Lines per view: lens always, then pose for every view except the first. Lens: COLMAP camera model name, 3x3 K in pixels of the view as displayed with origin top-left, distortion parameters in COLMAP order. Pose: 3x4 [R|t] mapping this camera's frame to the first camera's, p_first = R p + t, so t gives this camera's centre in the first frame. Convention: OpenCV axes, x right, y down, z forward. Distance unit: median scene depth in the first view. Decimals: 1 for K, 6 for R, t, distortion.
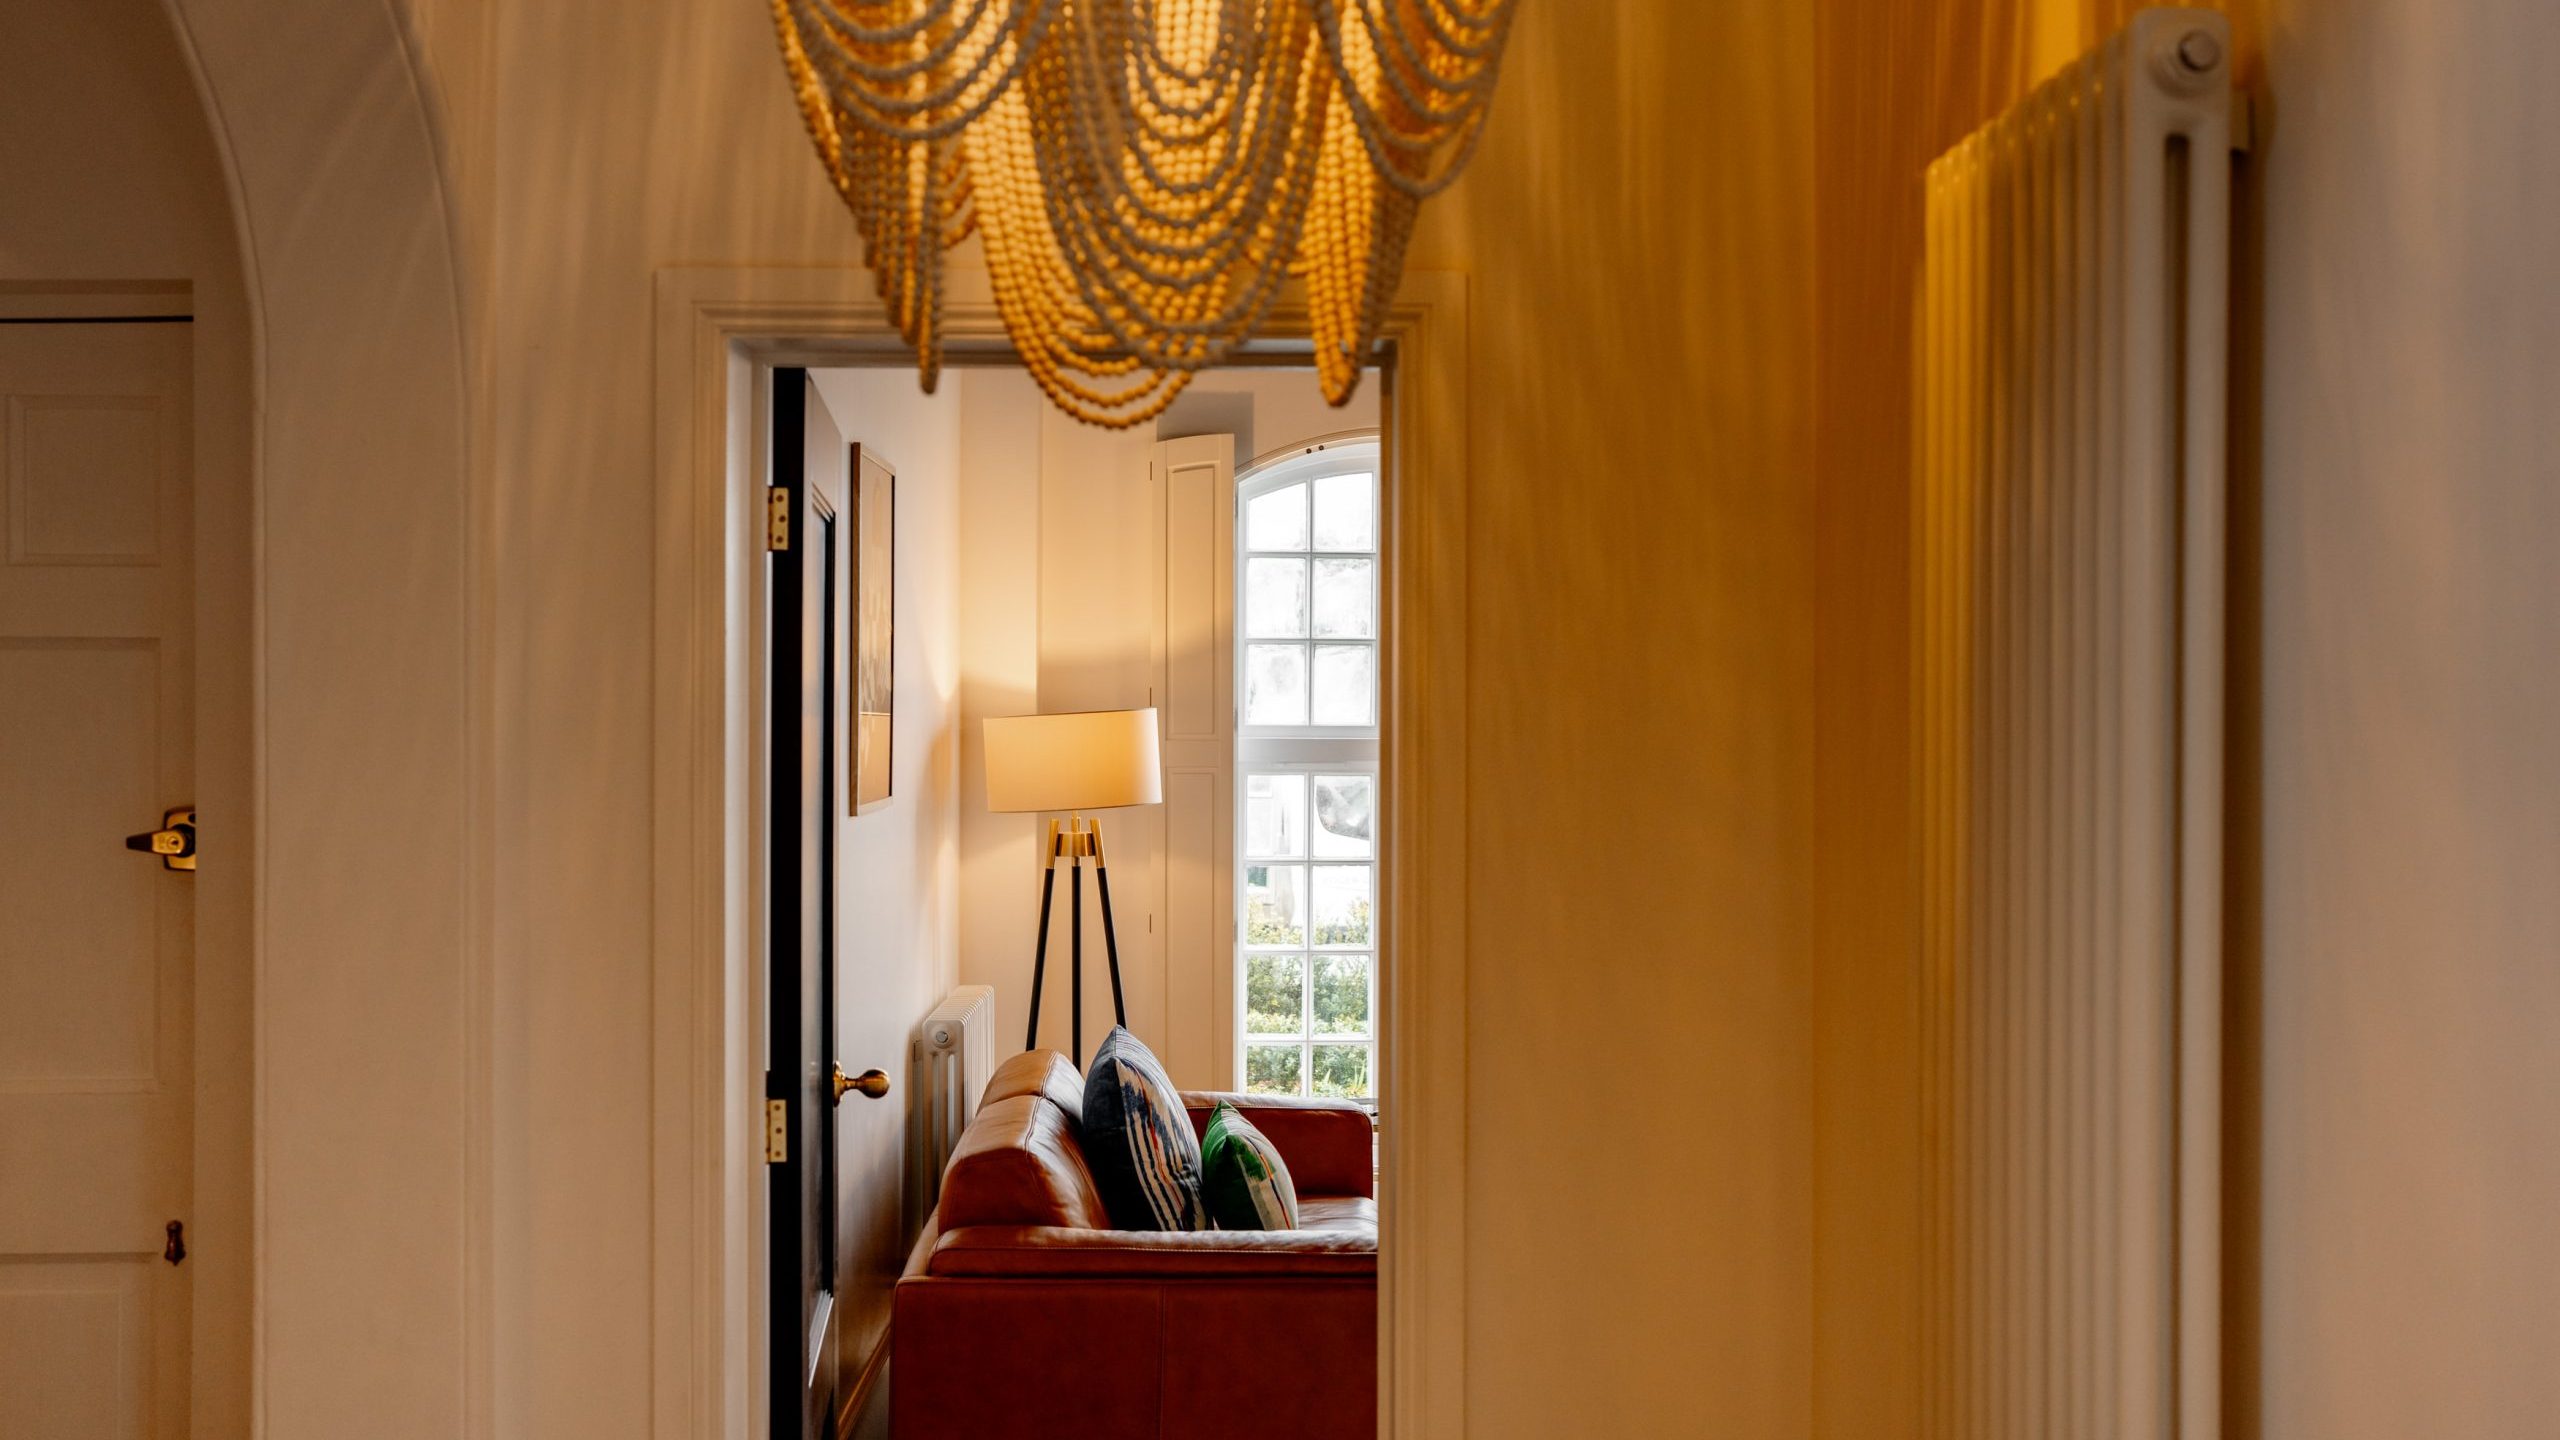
lens RADIAL K [[2548.4, 0, 1280.0], [0, 2548.4, 720.0], [0, 0, 1]] dist [-0.006665, 0.020385]
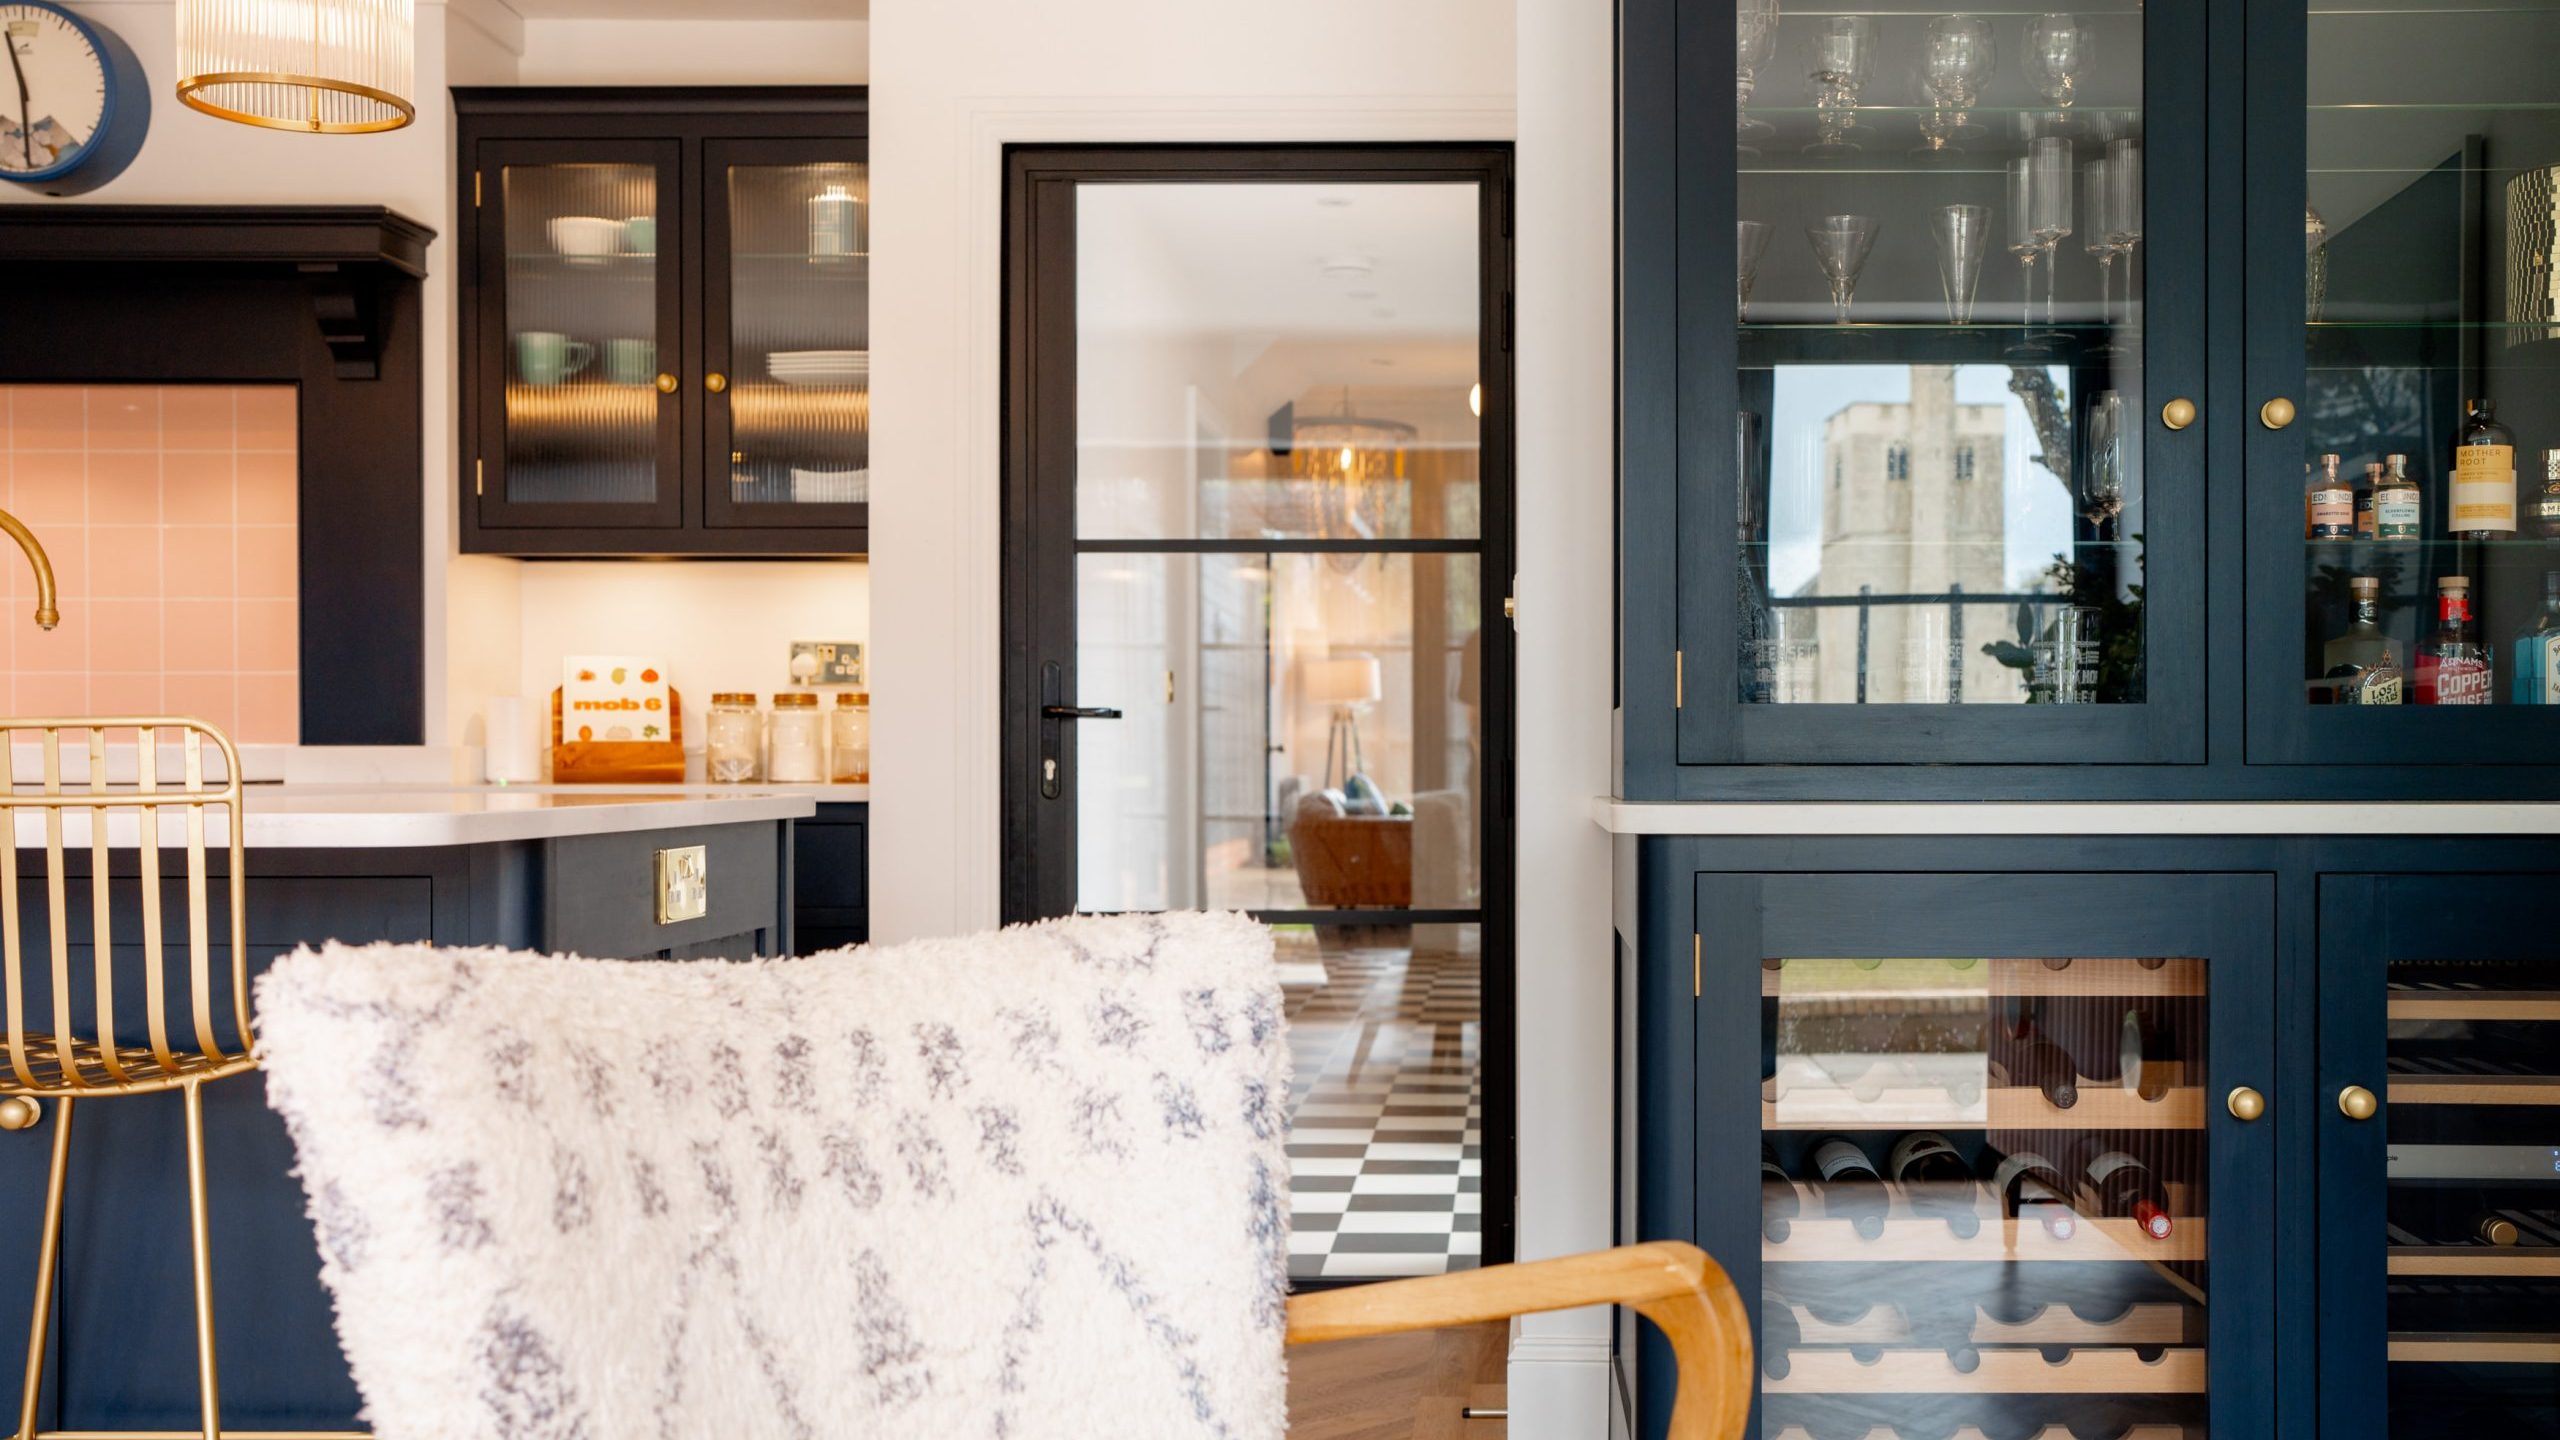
lens RADIAL K [[2548.4, 0, 1280.0], [0, 2548.4, 720.0], [0, 0, 1]] dist [-0.006665, 0.020385]
pose [[0.993306, 0.005354, -0.115385, 0.138825], [-0.006043, 0.999966, -0.005617, 0.067621], [0.115351, 0.006276, 0.993305, -1.410615]]
